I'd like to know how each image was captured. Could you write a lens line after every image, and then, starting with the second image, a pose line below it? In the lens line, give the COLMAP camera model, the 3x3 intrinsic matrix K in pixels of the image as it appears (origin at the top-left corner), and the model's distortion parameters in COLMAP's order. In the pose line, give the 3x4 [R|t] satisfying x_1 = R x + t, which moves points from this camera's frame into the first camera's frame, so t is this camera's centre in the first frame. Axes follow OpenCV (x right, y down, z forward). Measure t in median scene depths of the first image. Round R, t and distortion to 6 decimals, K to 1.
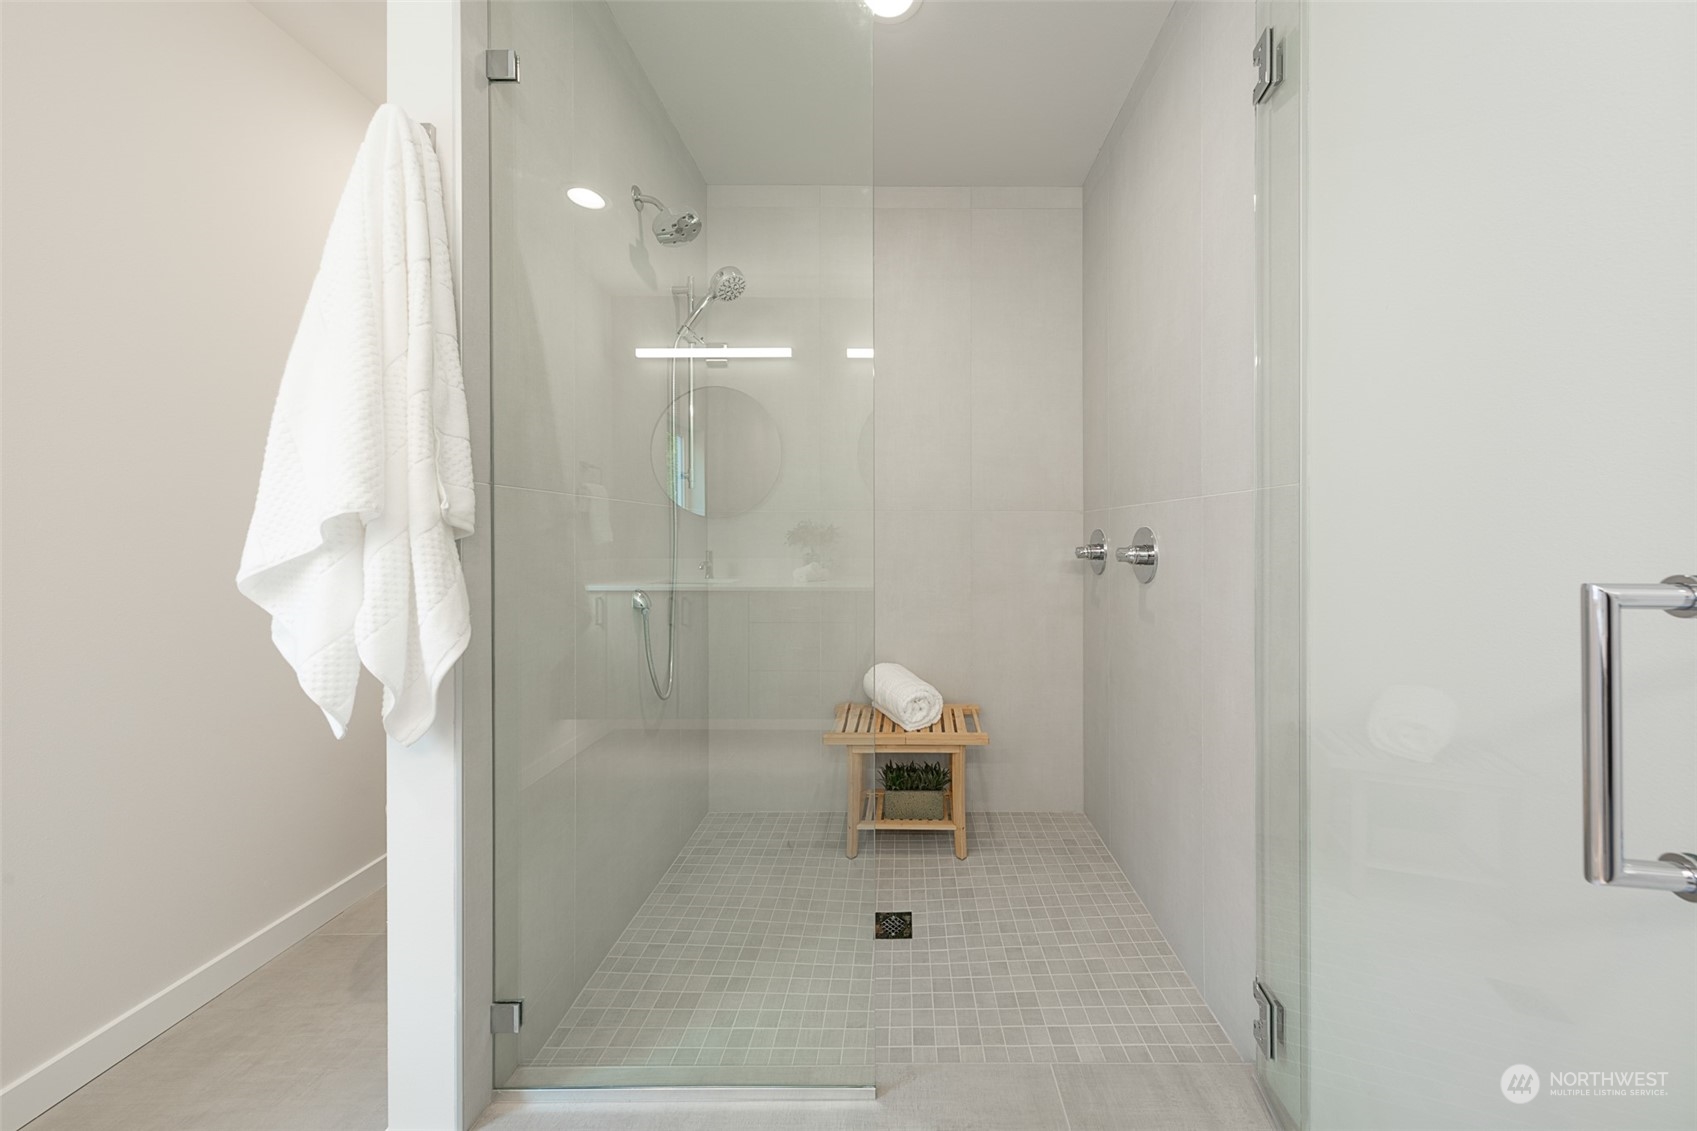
lens RADIAL K [[525.1, 0, 849.3], [0, 525.1, 532.7], [0, 0, 1]] dist [0.000223, 0.000014]
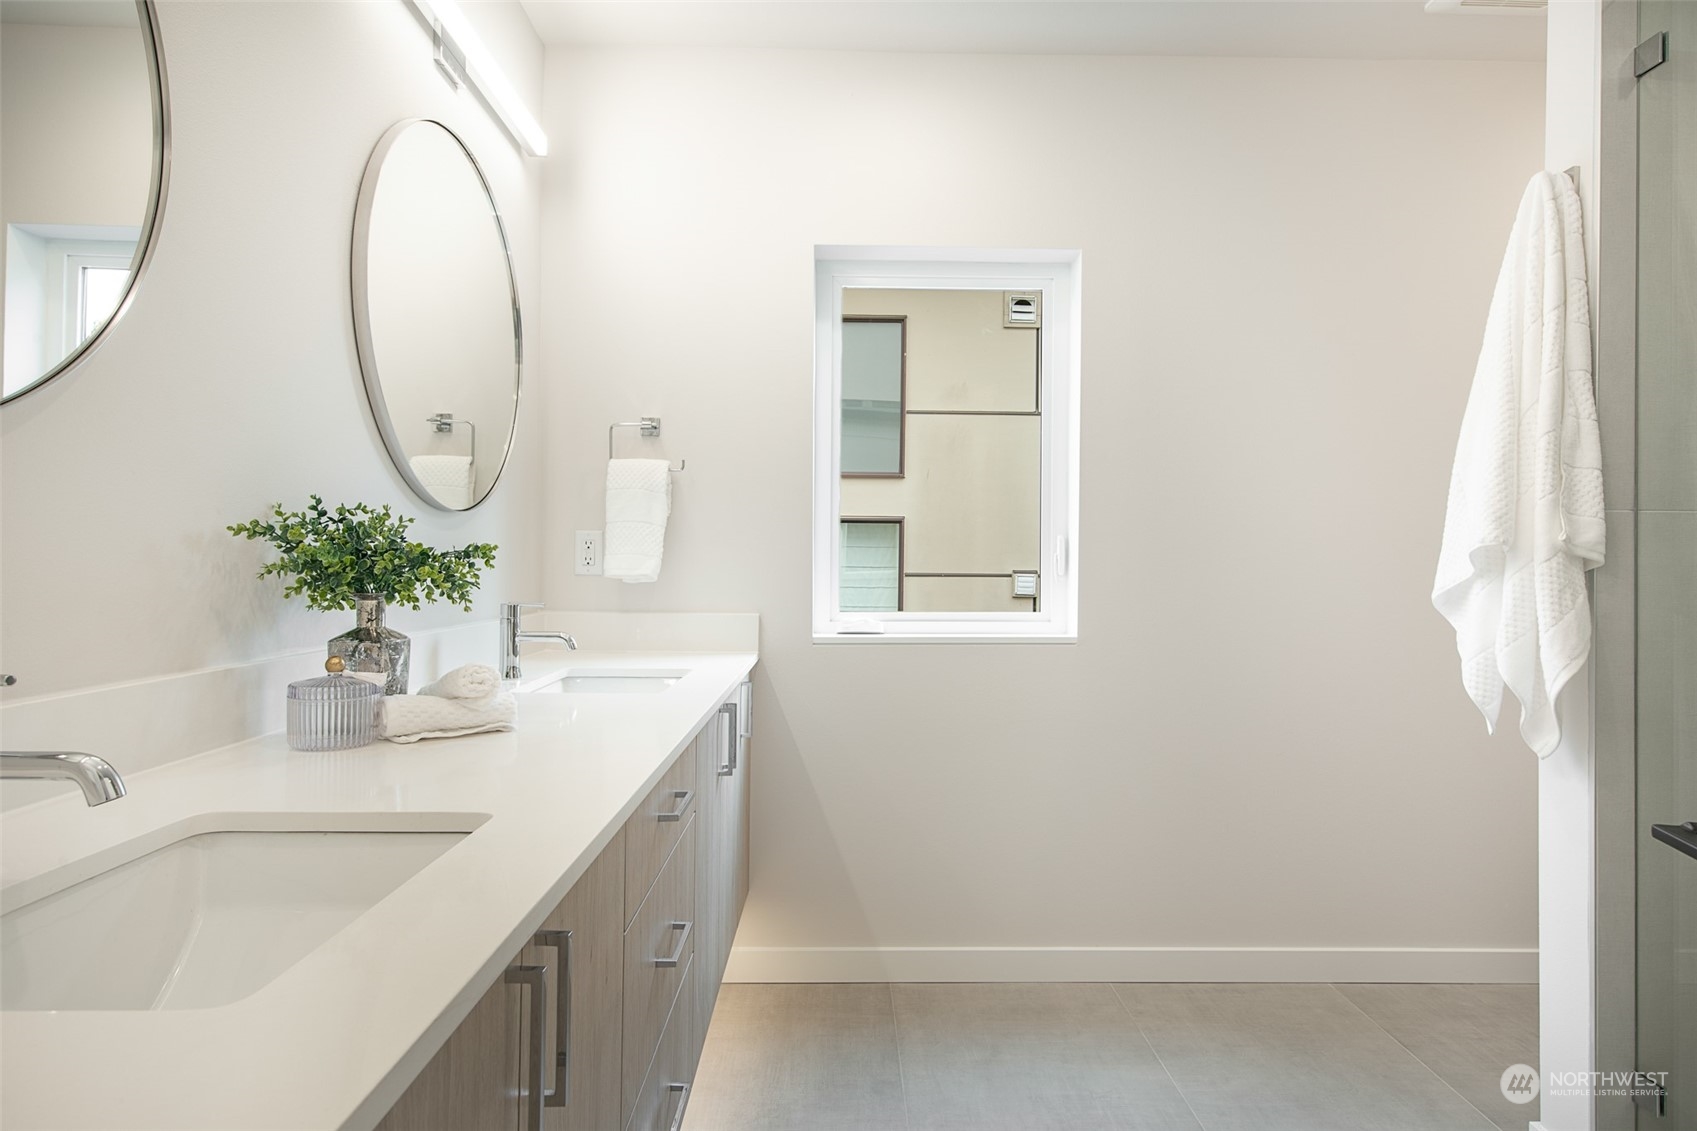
lens RADIAL K [[932.6, 0, 848.5], [0, 932.6, 565.5], [0, 0, 1]] dist [0.020709, -0.000326]
pose [[-0.001342, 0.001824, -0.999997, 1.146478], [-0.005376, 0.999984, 0.001832, 0.010573], [0.999985, 0.005379, -0.001332, -0.449802]]
